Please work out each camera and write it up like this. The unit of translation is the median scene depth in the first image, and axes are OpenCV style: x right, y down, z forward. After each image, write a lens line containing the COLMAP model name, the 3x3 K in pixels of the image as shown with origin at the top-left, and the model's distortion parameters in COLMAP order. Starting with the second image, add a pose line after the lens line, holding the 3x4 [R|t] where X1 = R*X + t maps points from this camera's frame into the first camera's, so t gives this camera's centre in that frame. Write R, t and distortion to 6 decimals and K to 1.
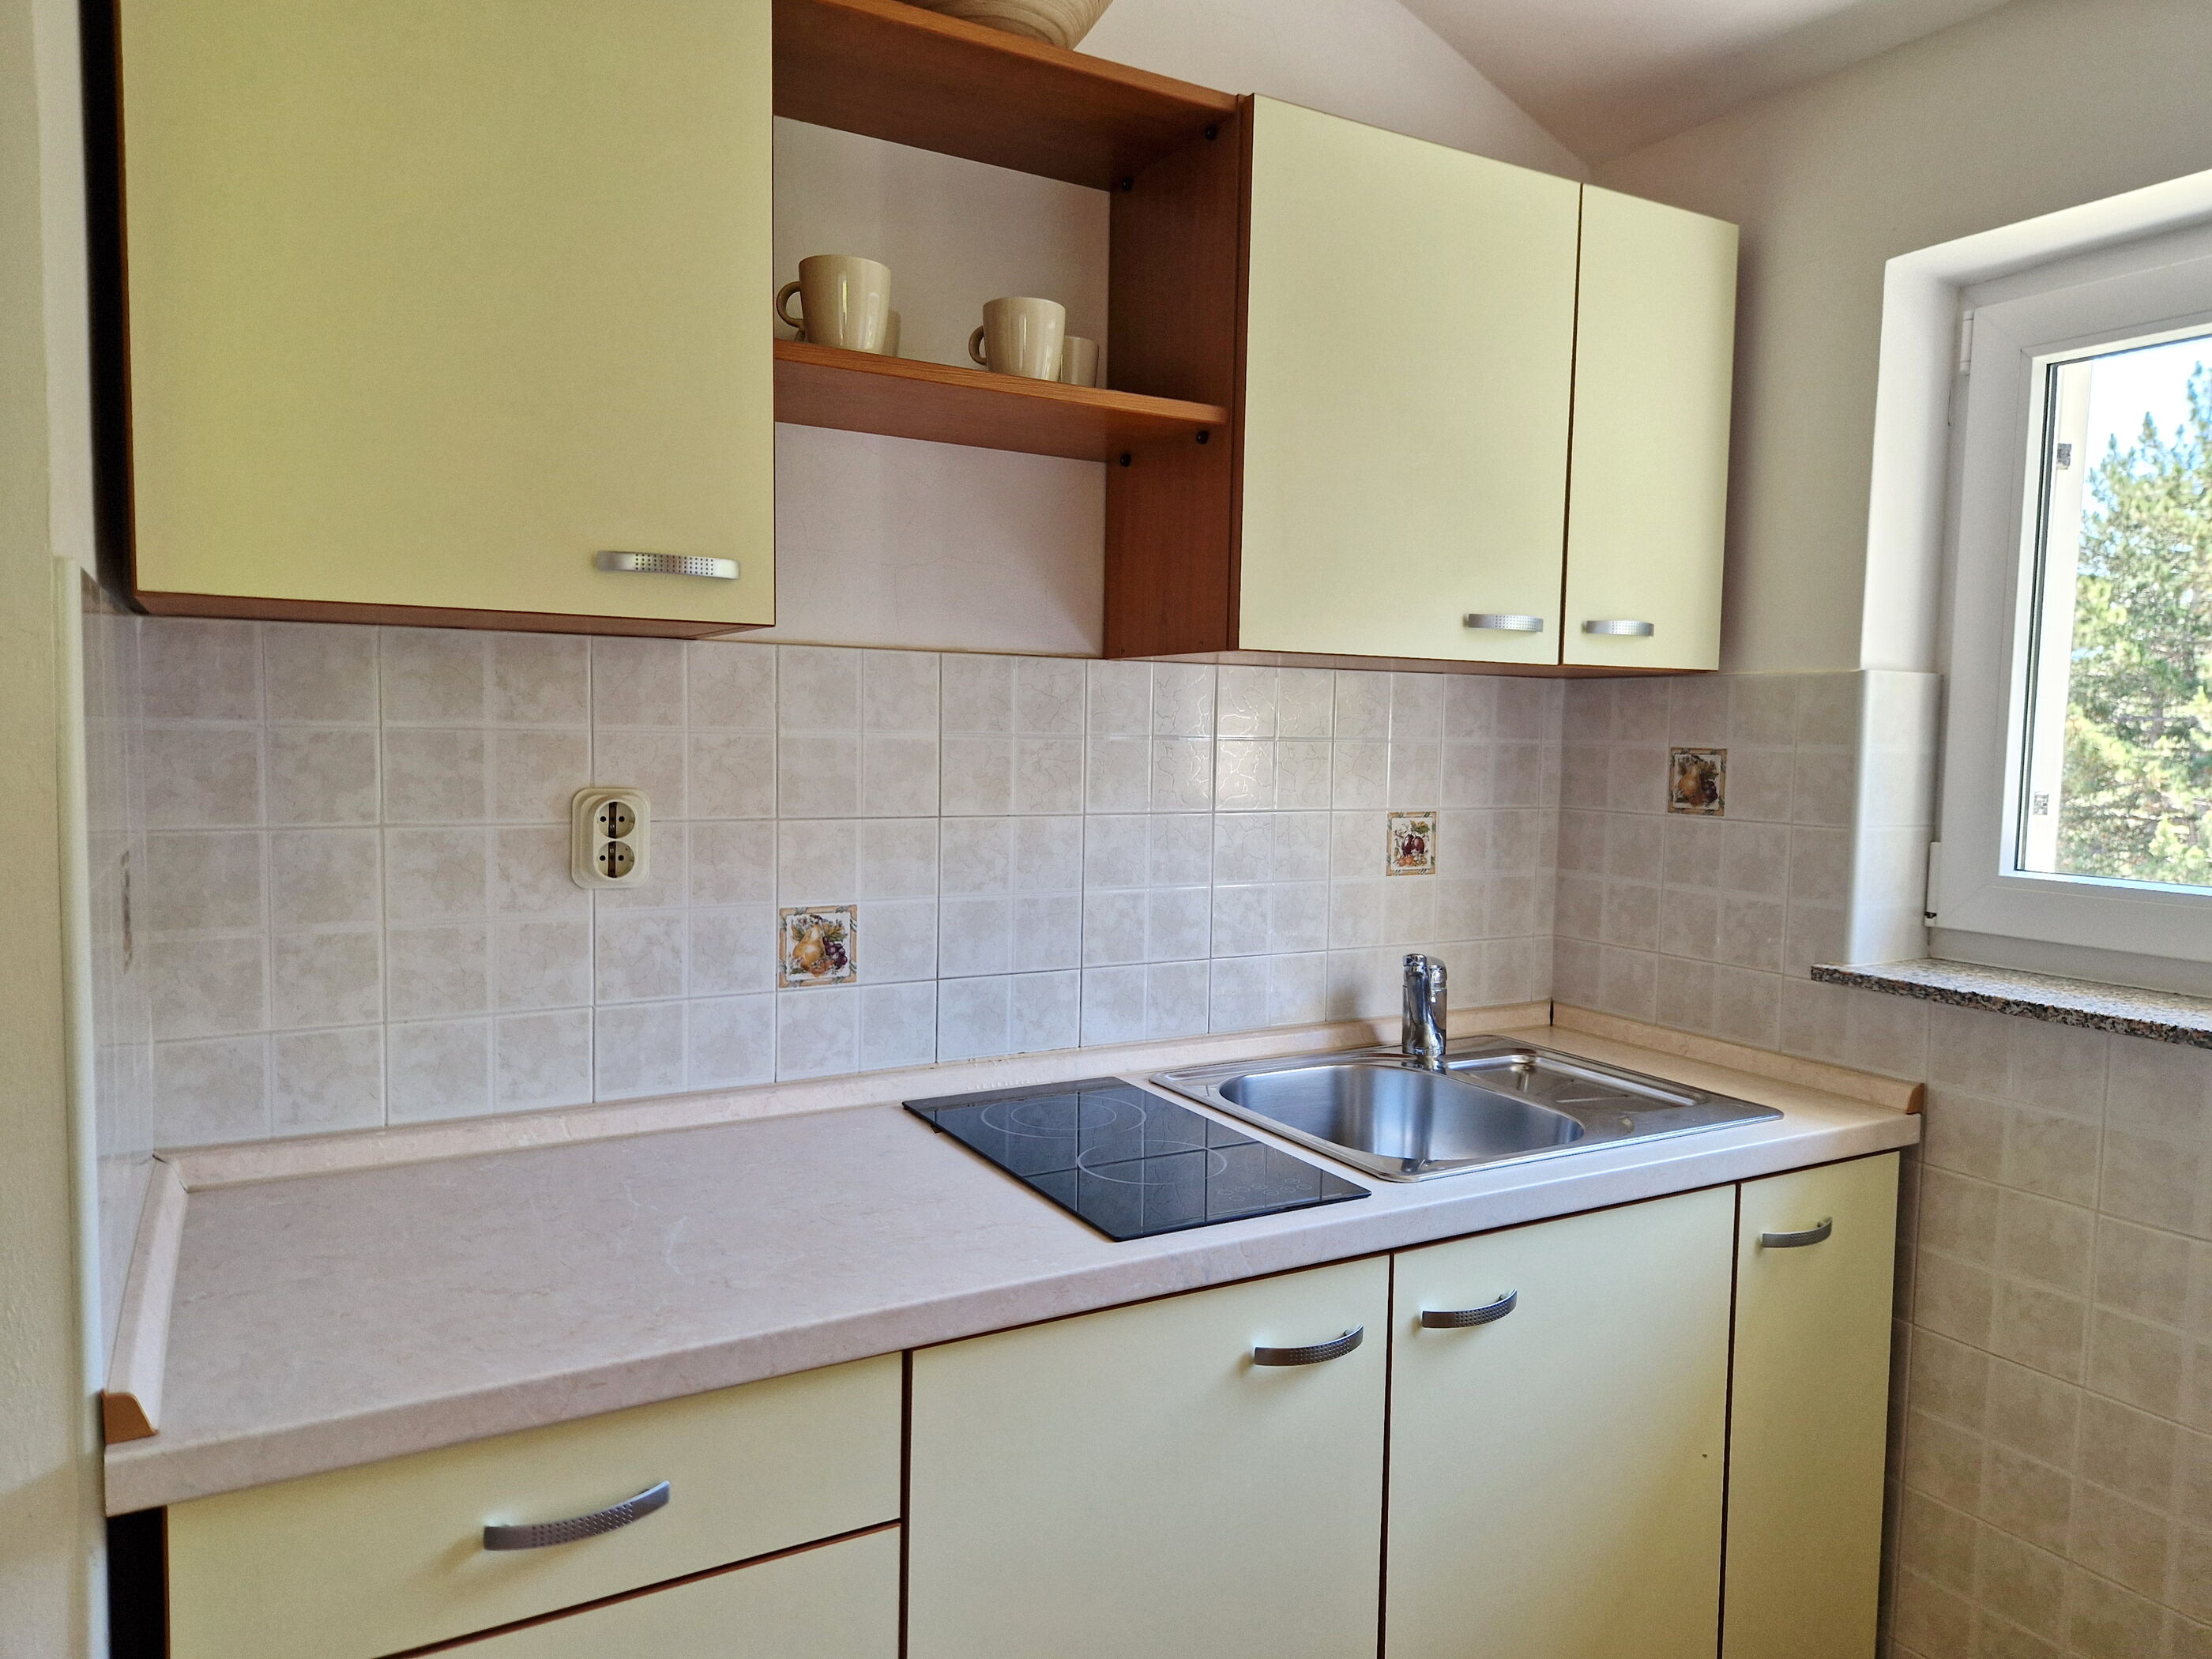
lens RADIAL K [[1488.1, 0, 1112.7], [0, 1488.1, 828.2], [0, 0, 1]] dist [0.069304, -0.066774]
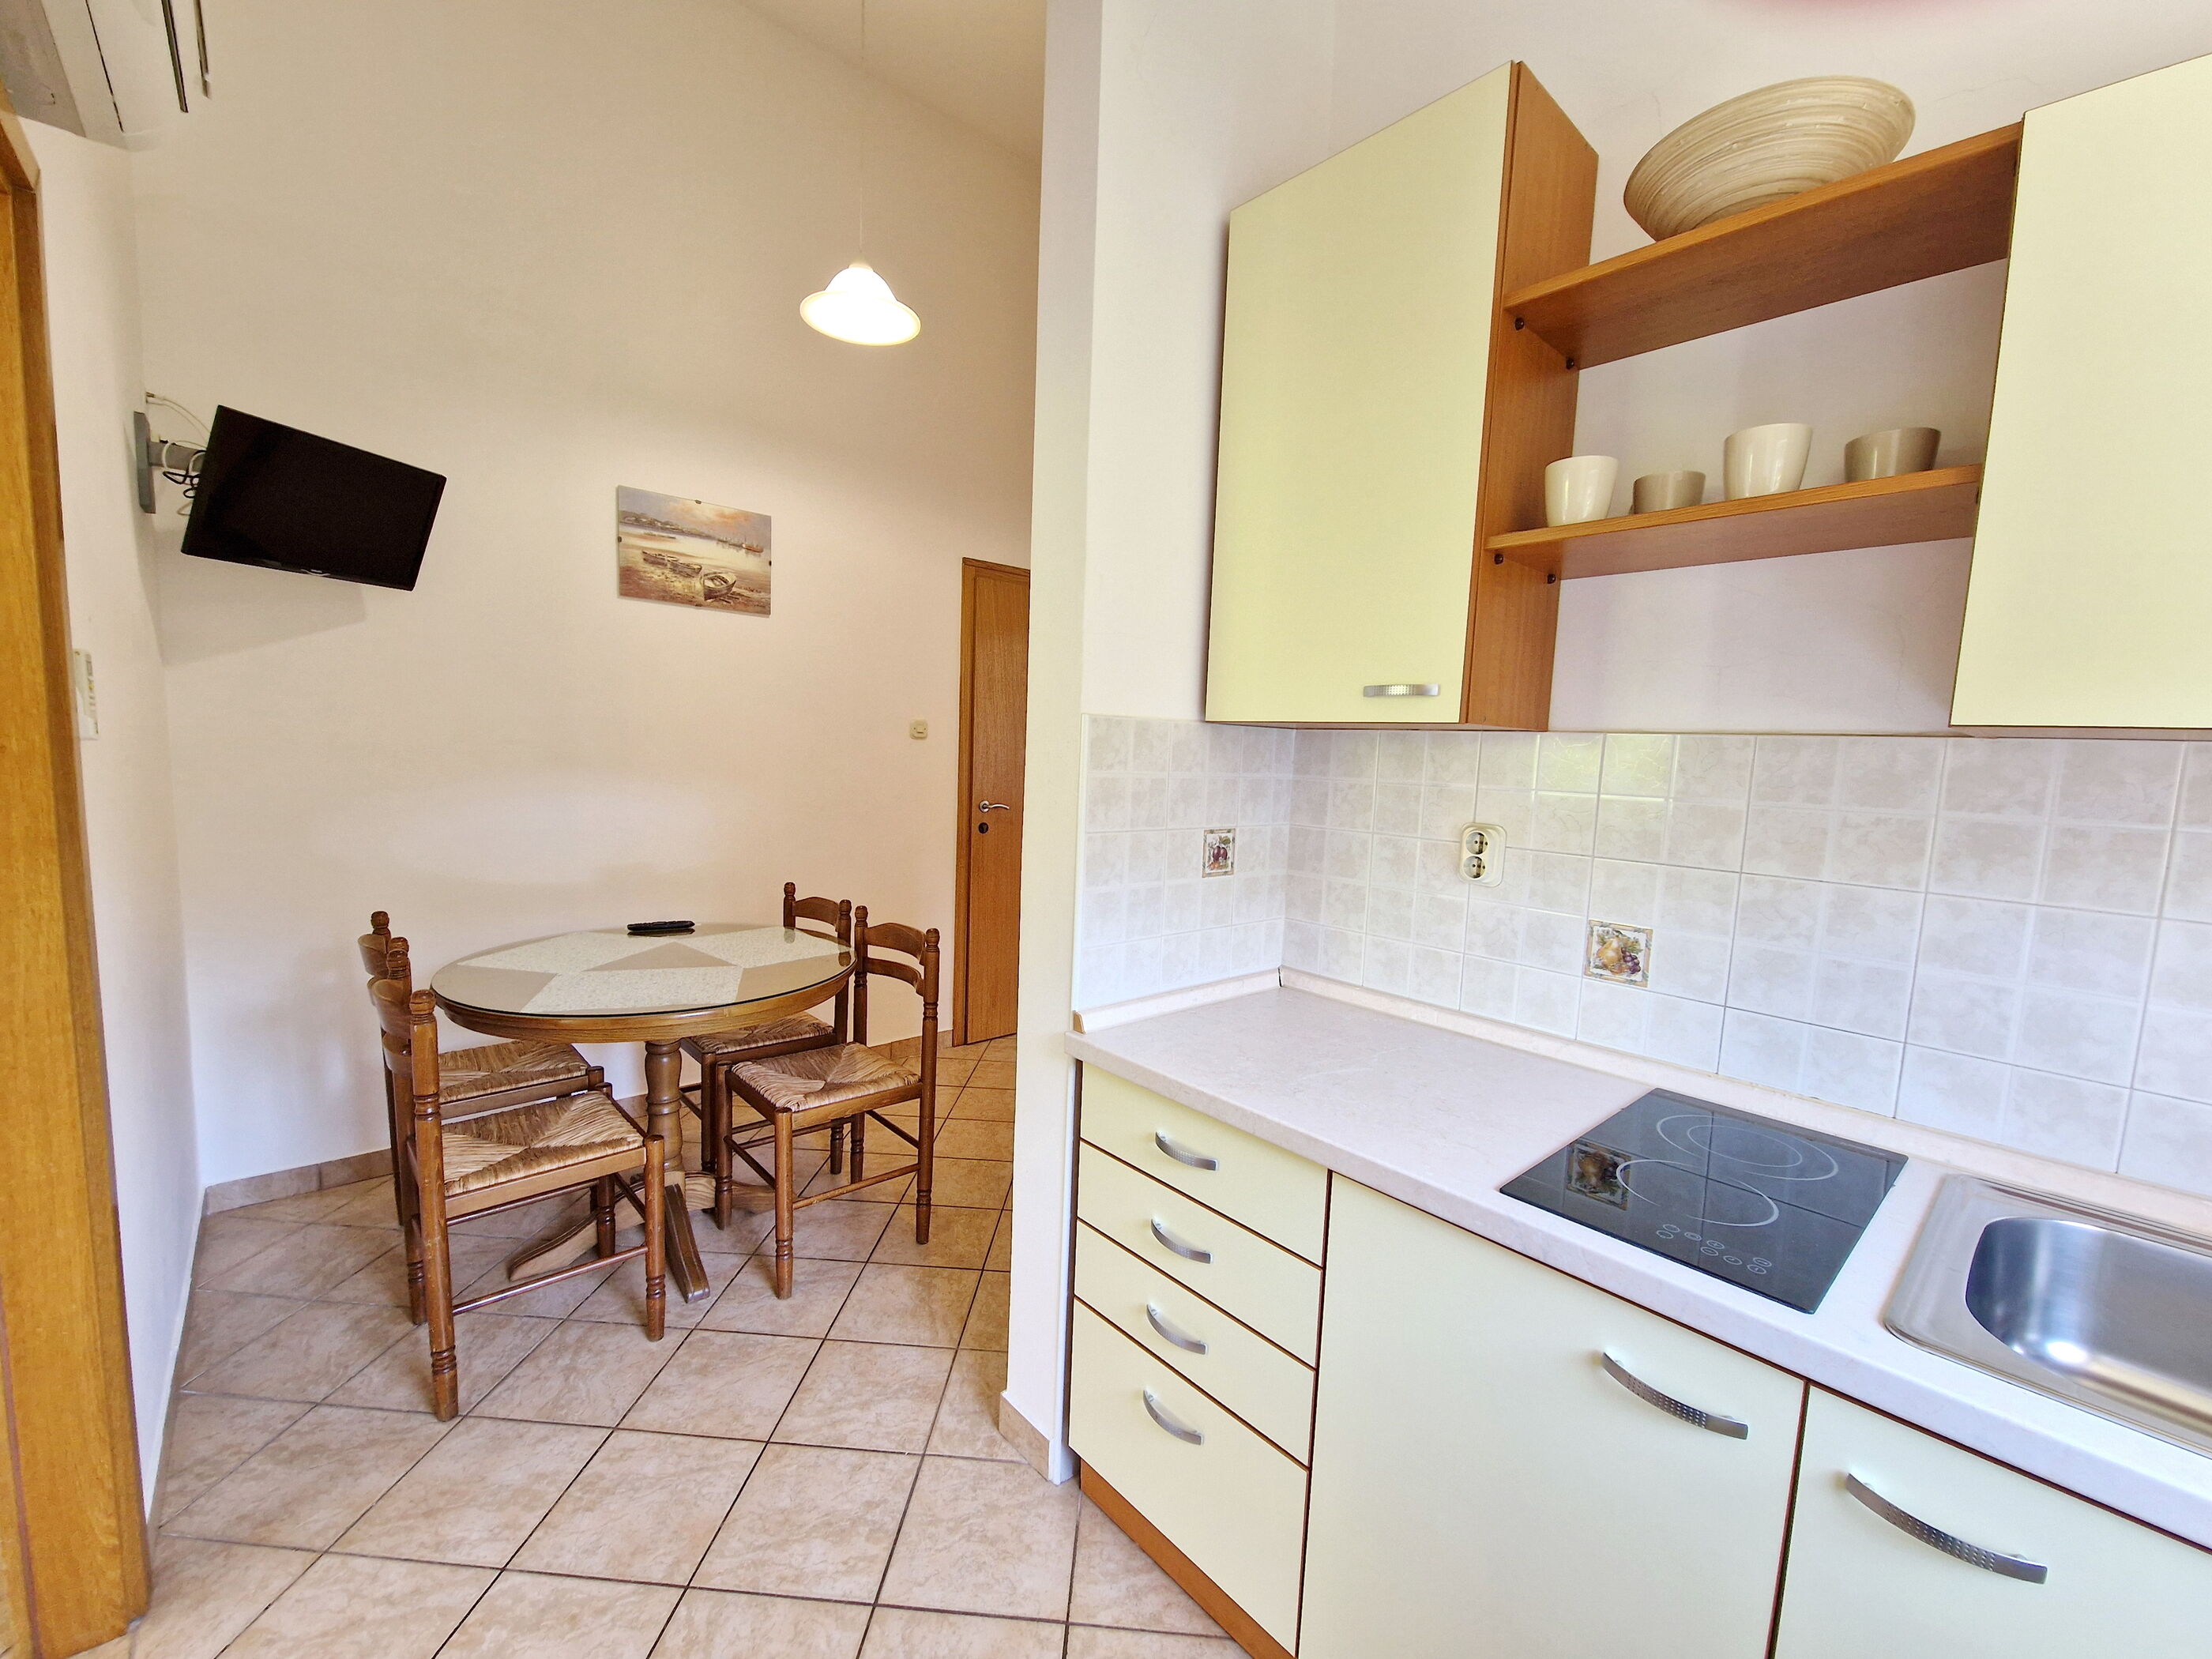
lens RADIAL K [[903.6, 0, 1097.3], [0, 903.6, 841.8], [0, 0, 1]] dist [-0.000594, -0.000854]
pose [[0.198840, 0.092726, -0.975635, 0.496322], [-0.101478, 0.992111, 0.073610, -0.033806], [0.974764, 0.084369, 0.206681, 0.354132]]
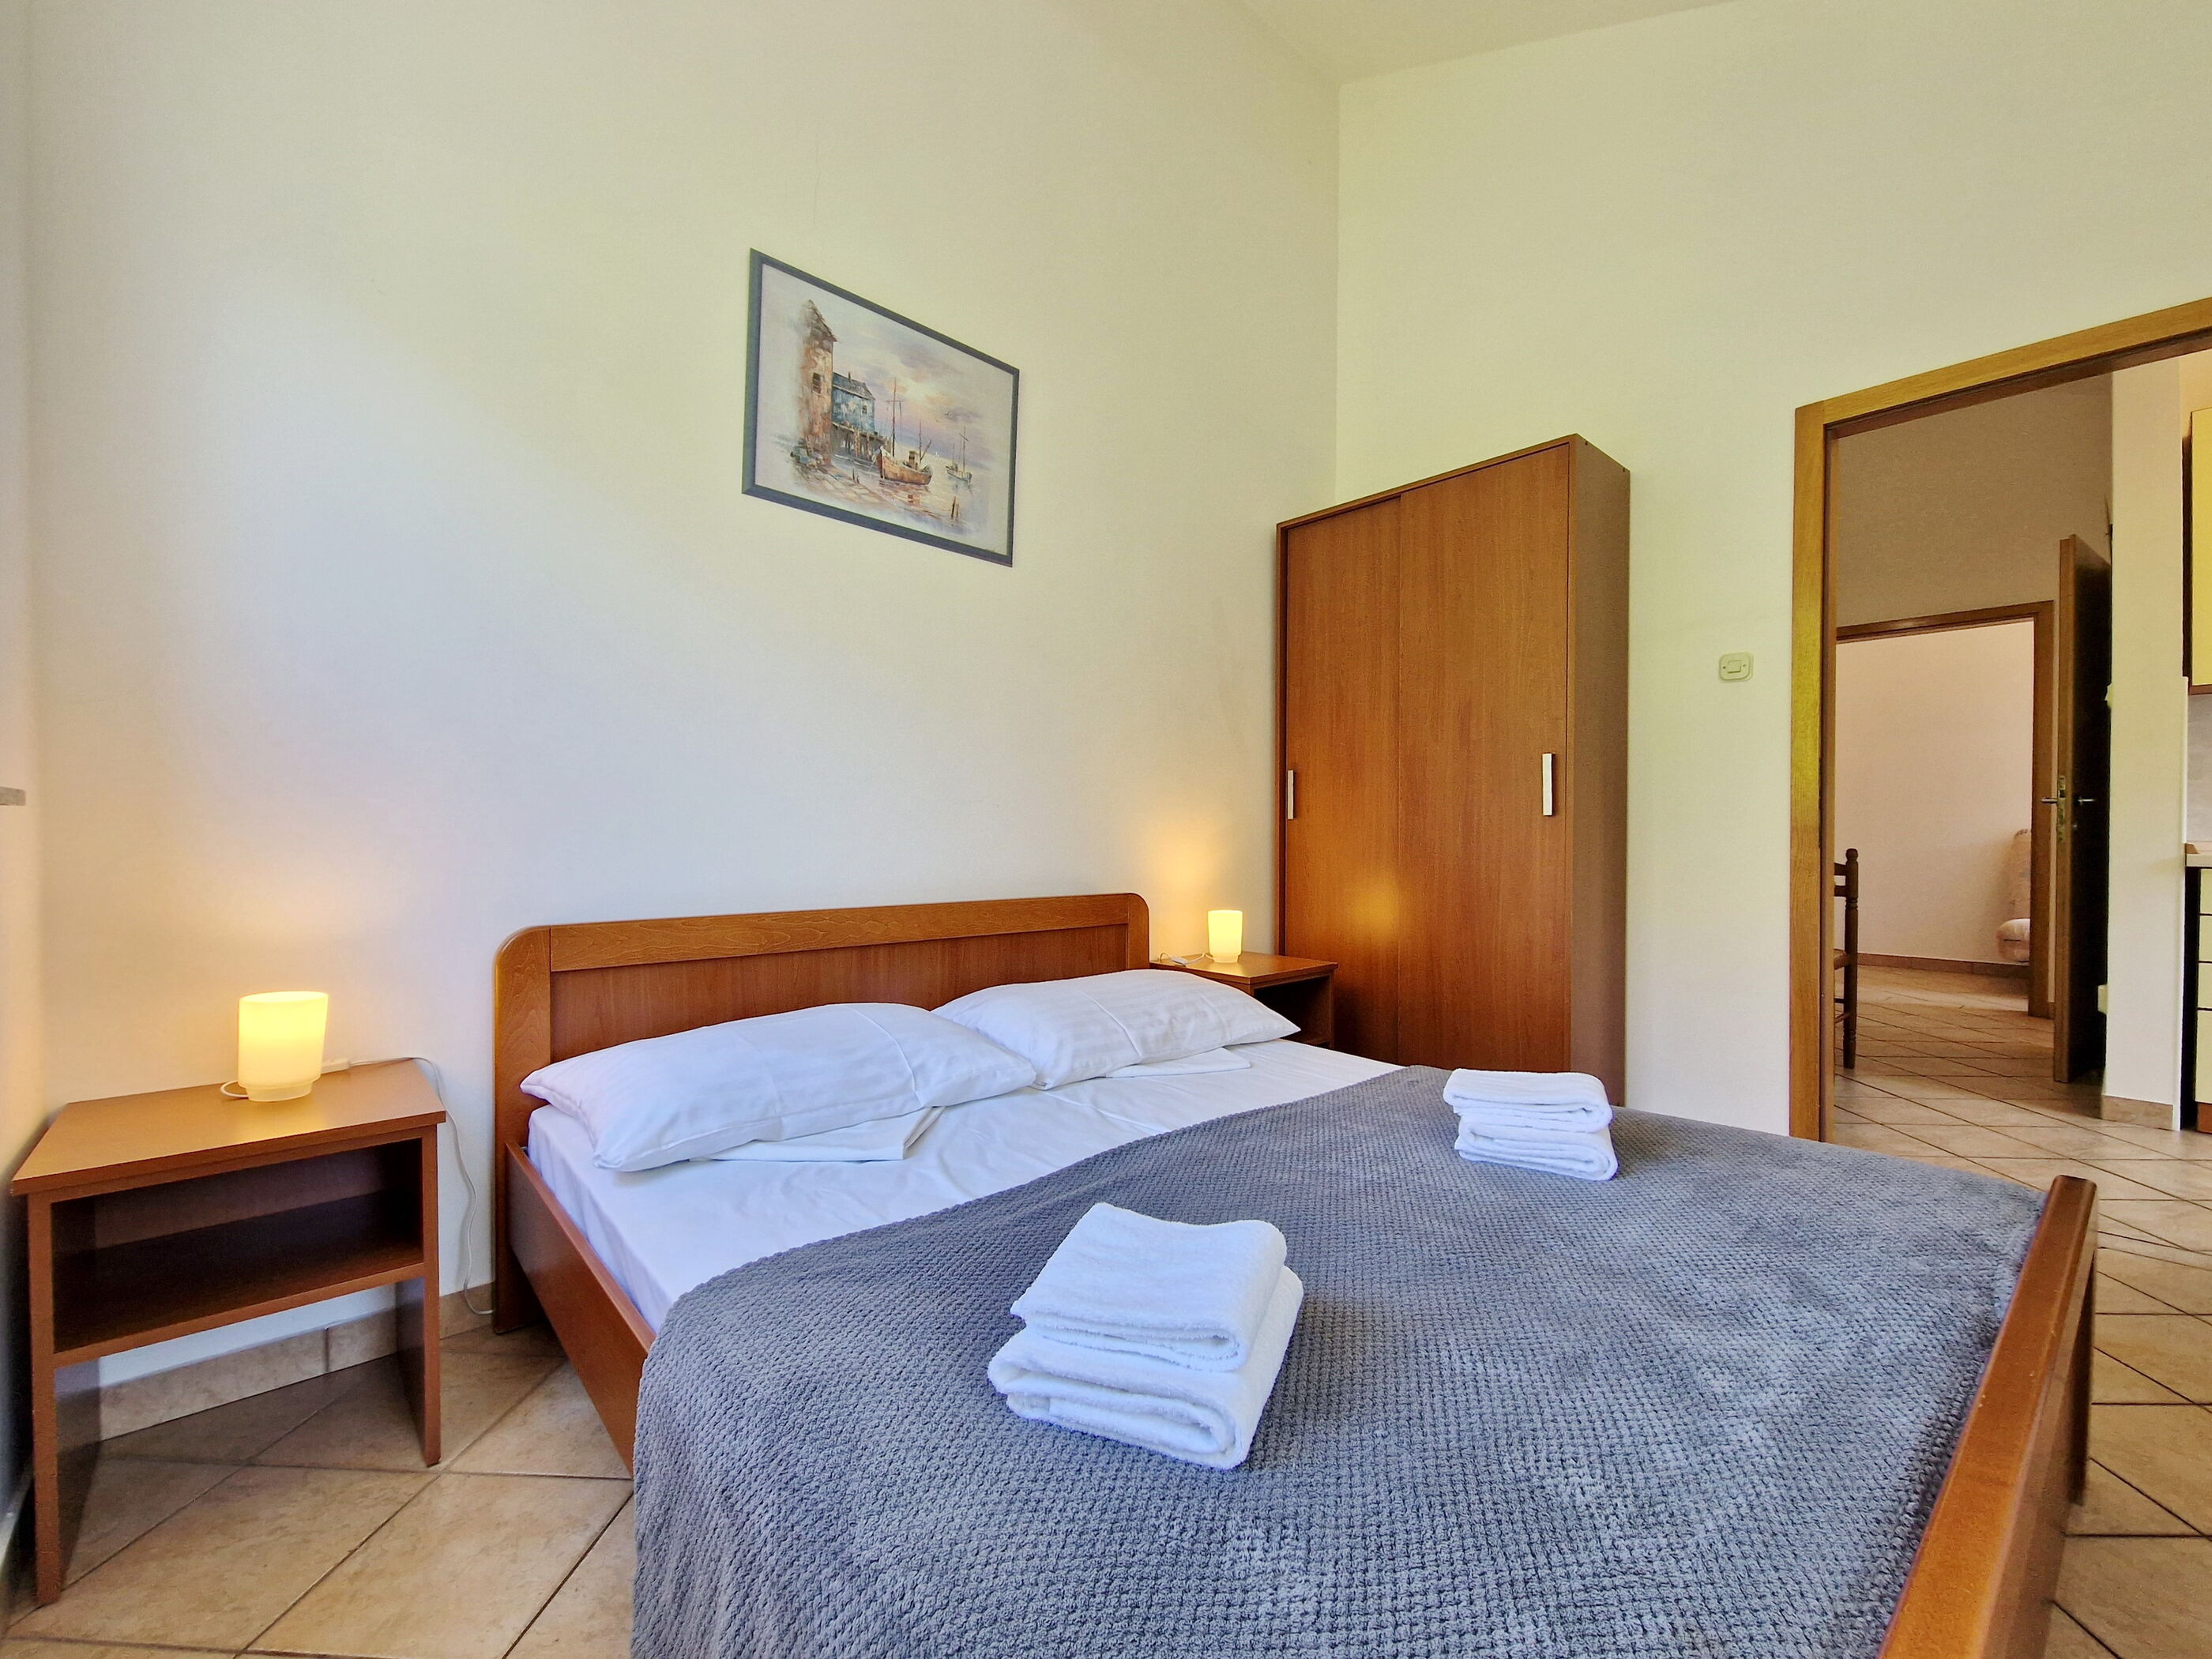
lens RADIAL K [[928.8, 0, 1097.2], [0, 928.8, 844.5], [0, 0, 1]] dist [0.000713, -0.007585]
pose [[0.198291, -0.005865, -0.980126, 0.823043], [-0.066469, 0.997600, -0.019417, 0.356118], [0.977887, 0.068998, 0.197425, -1.619848]]
